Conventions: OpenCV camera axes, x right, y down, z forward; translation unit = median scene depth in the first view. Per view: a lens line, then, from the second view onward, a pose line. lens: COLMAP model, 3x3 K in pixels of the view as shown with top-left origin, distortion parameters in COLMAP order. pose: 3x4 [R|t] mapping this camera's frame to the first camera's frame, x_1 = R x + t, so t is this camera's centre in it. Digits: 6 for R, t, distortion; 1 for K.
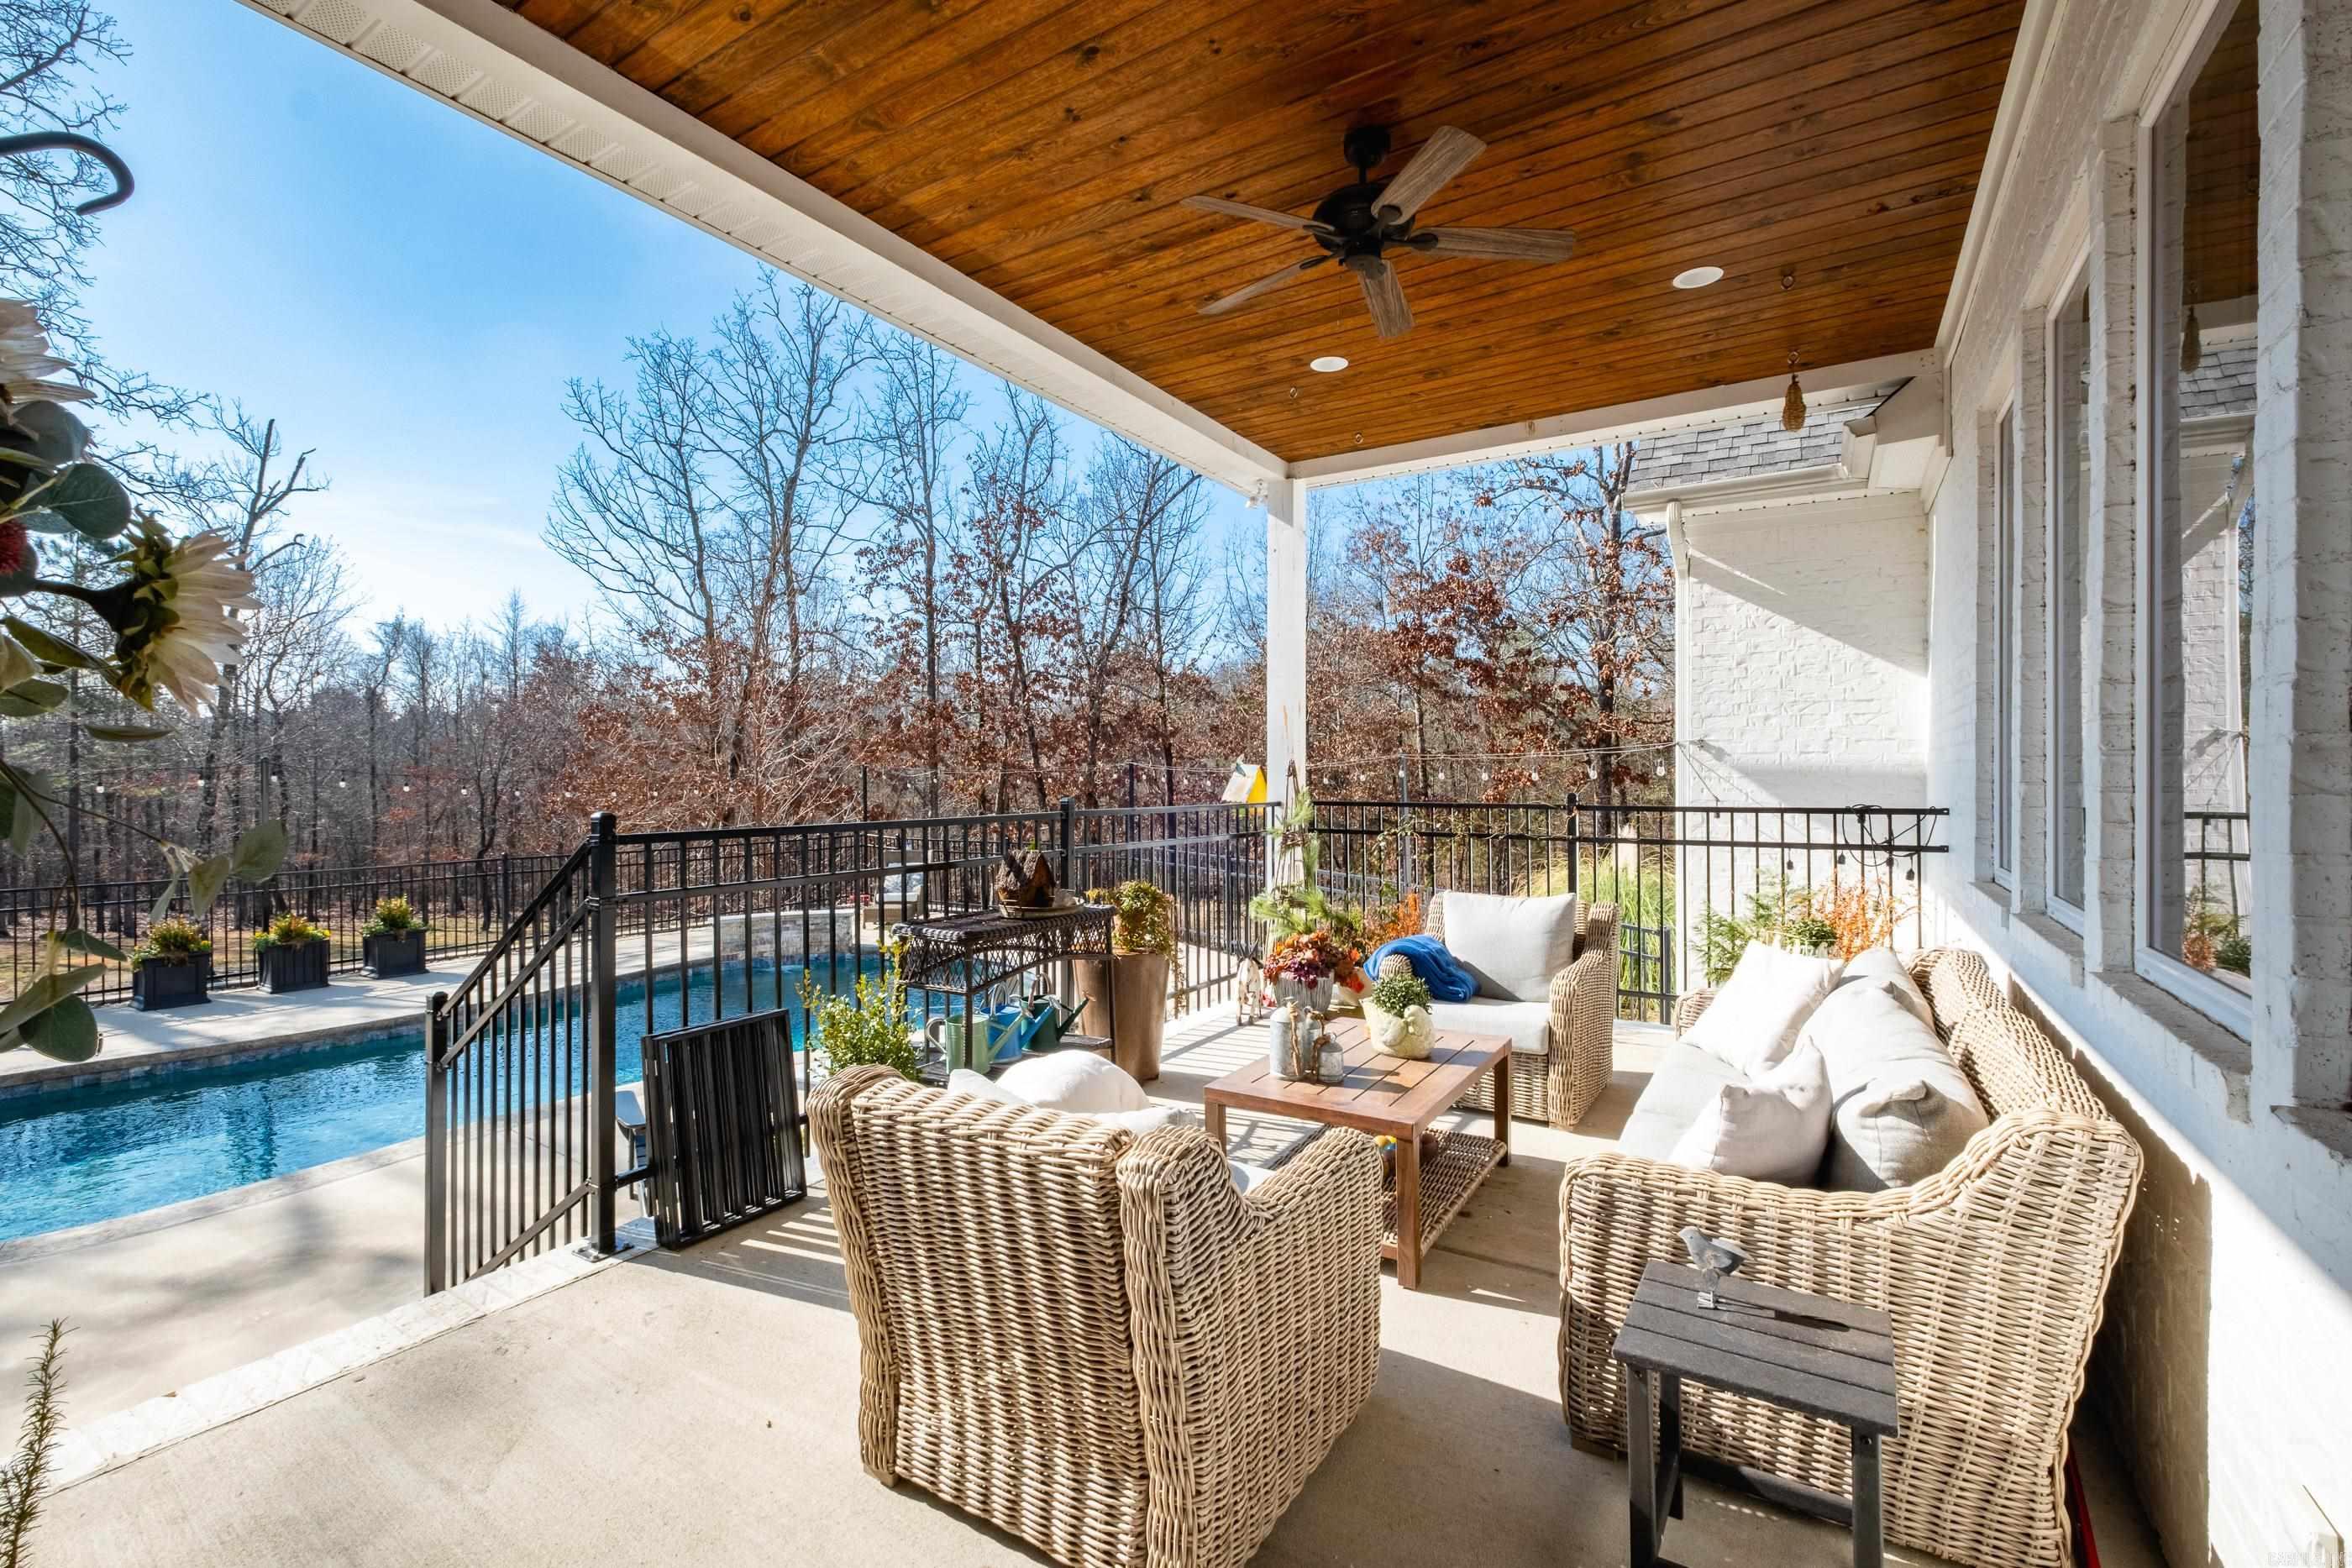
lens RADIAL K [[1029.1, 0, 1176.0], [0, 1029.1, 784.0], [0, 0, 1]] dist [0.002132, 0.000202]
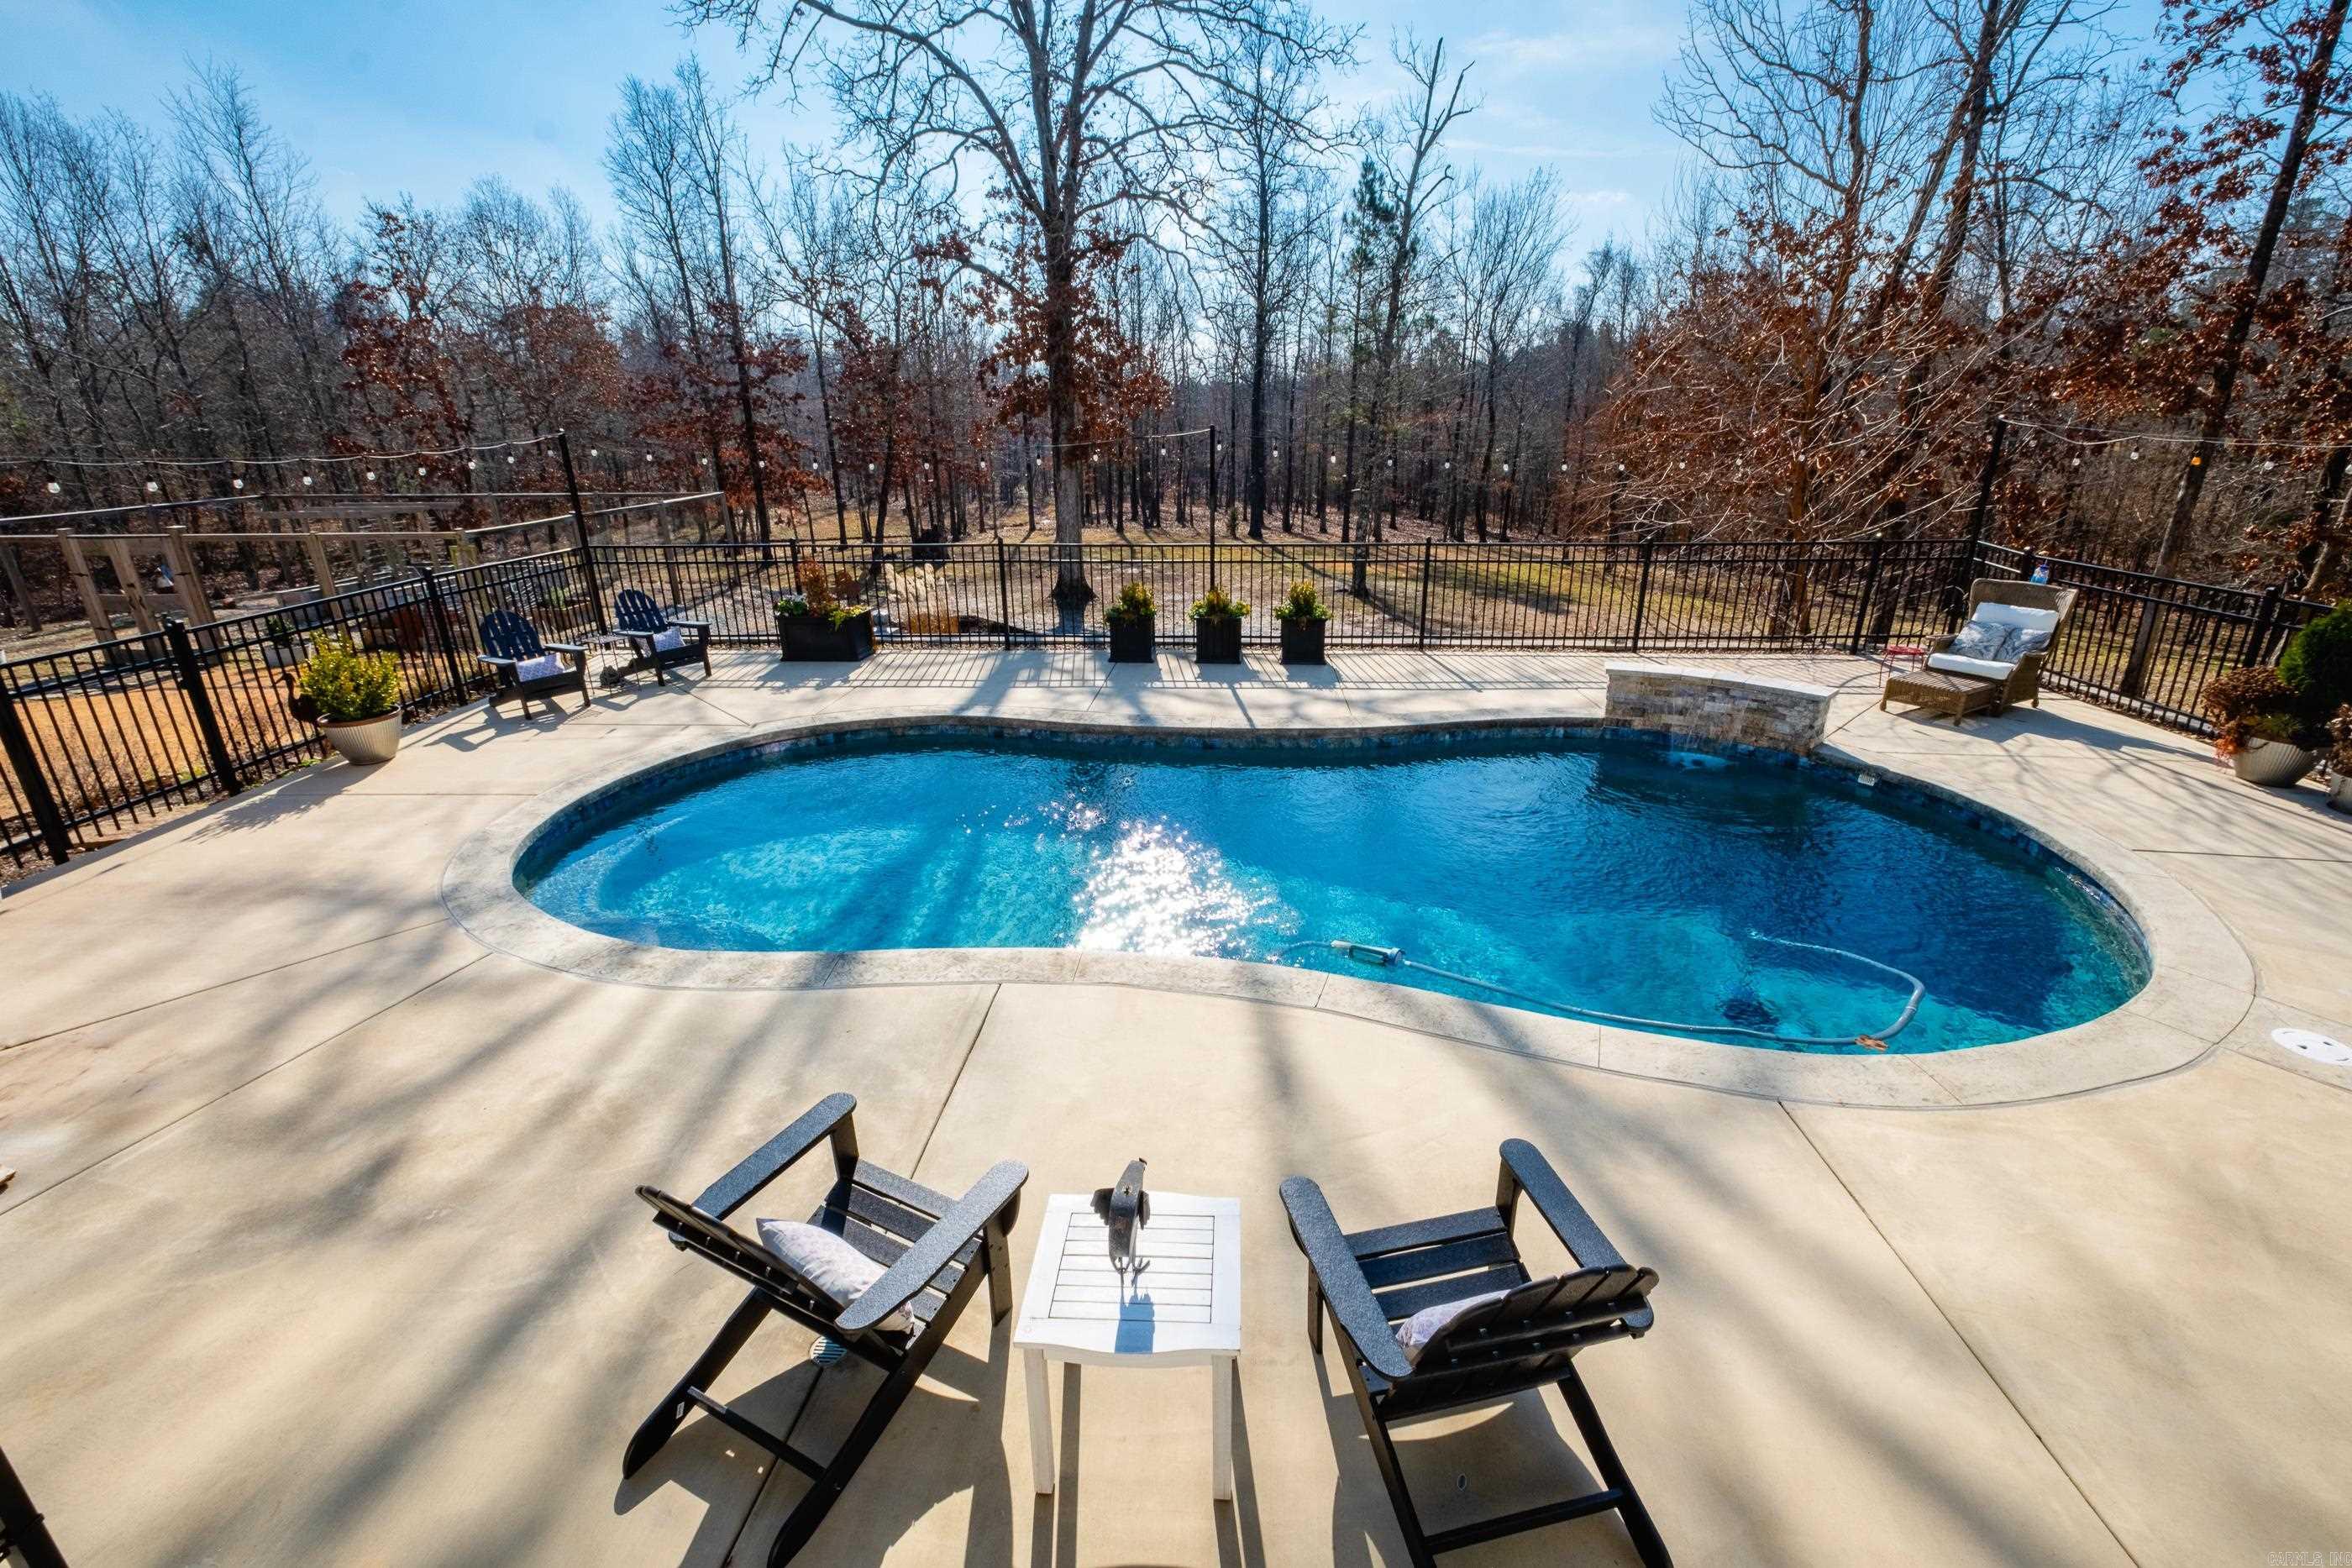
lens RADIAL K [[1015.8, 0, 1176.0], [0, 1015.8, 784.0], [0, 0, 1]] dist [-0.000515, -0.002846]
pose [[0.477762, 0.300068, -0.825653, 0.014499], [0.001259, 0.939621, 0.342215, -0.016179], [0.878489, -0.164537, 0.448537, 0.230175]]
